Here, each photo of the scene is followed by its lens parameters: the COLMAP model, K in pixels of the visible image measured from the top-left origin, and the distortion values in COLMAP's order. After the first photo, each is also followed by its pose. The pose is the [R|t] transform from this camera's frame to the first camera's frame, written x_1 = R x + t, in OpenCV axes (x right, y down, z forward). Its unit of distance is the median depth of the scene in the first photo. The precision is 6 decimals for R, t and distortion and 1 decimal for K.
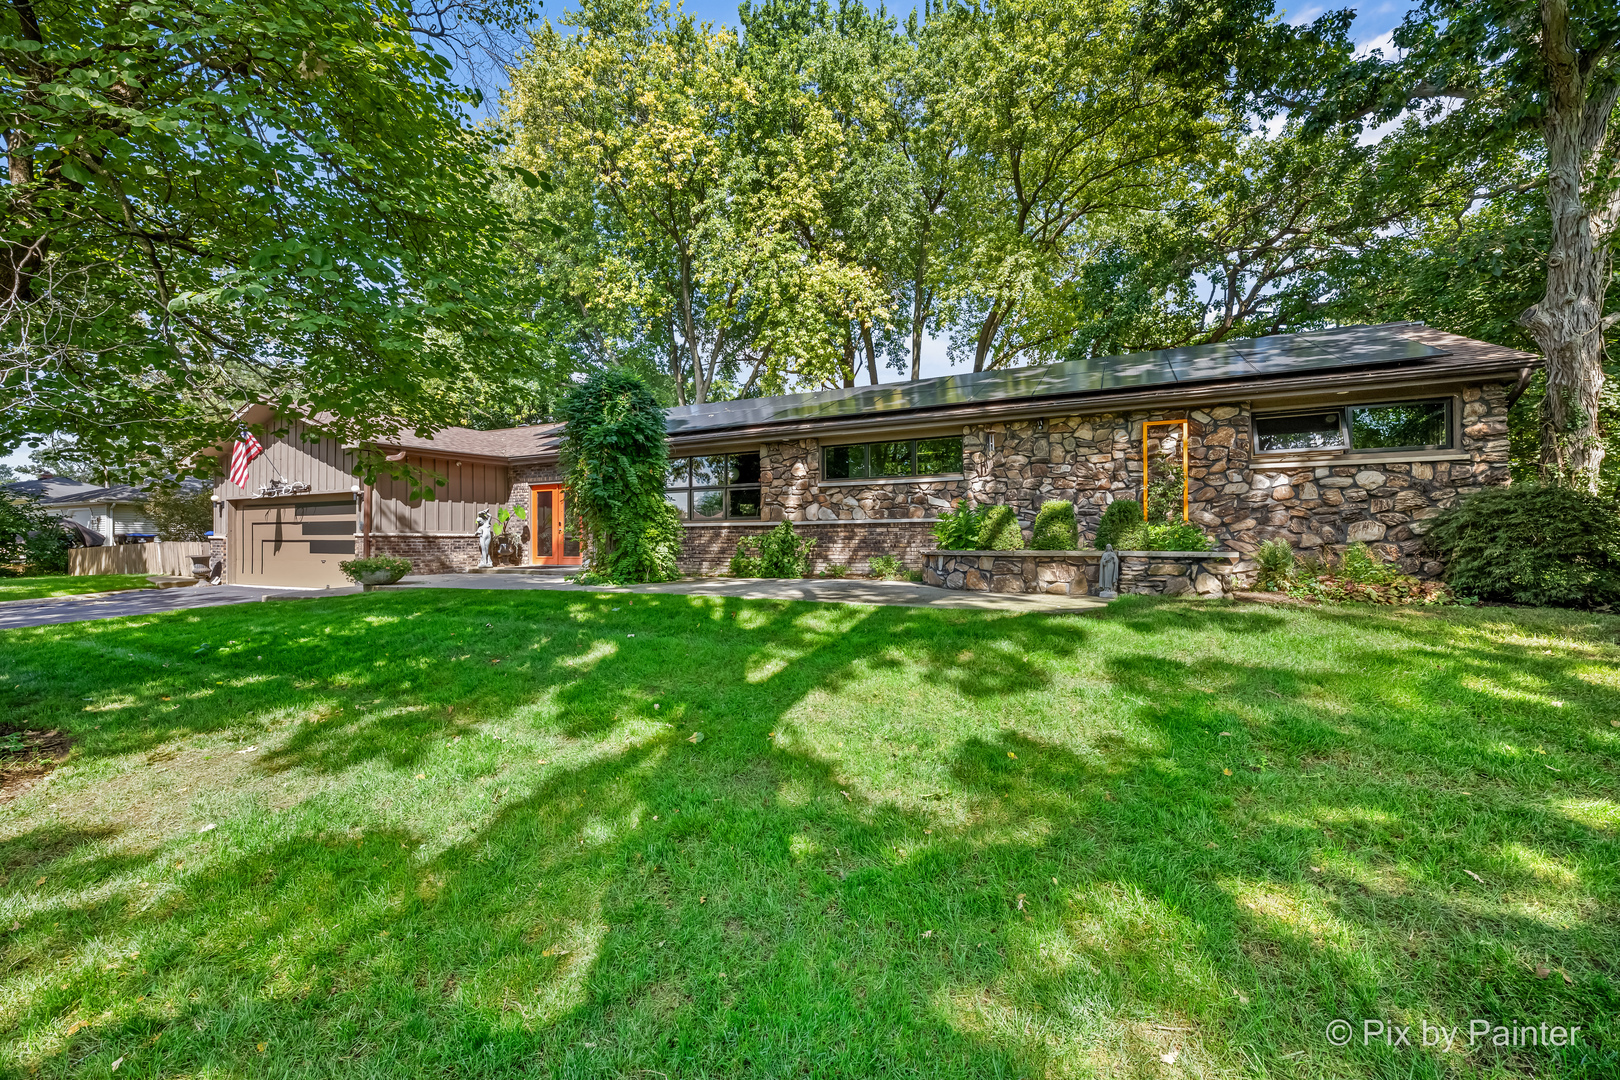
lens RADIAL K [[653.8, 0, 809.5], [0, 653.8, 543.4], [0, 0, 1]] dist [-0.000009, 0.000000]
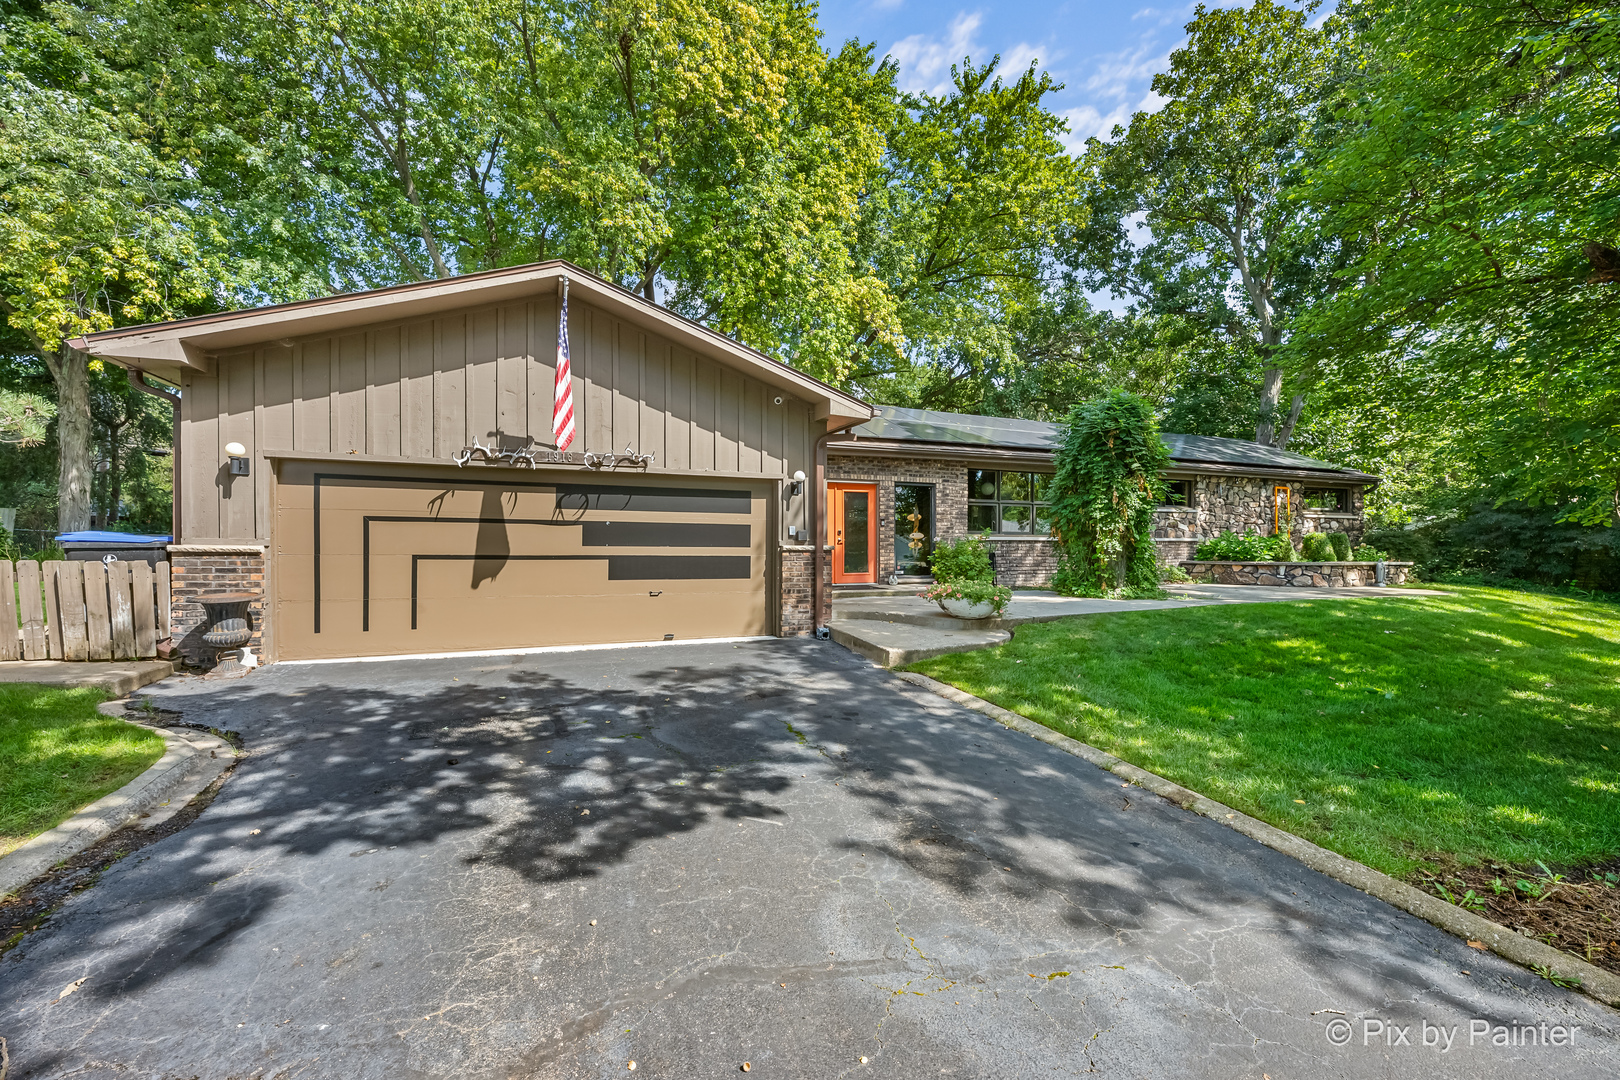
lens RADIAL K [[653.8, 0, 809.6], [0, 653.8, 544.5], [0, 0, 1]] dist [-0.000009, 0.000000]
pose [[0.654809, 0.004644, 0.755781, -1.375733], [-0.005019, 0.999986, -0.001797, -0.018260], [-0.755778, -0.002617, 0.654823, 0.677735]]
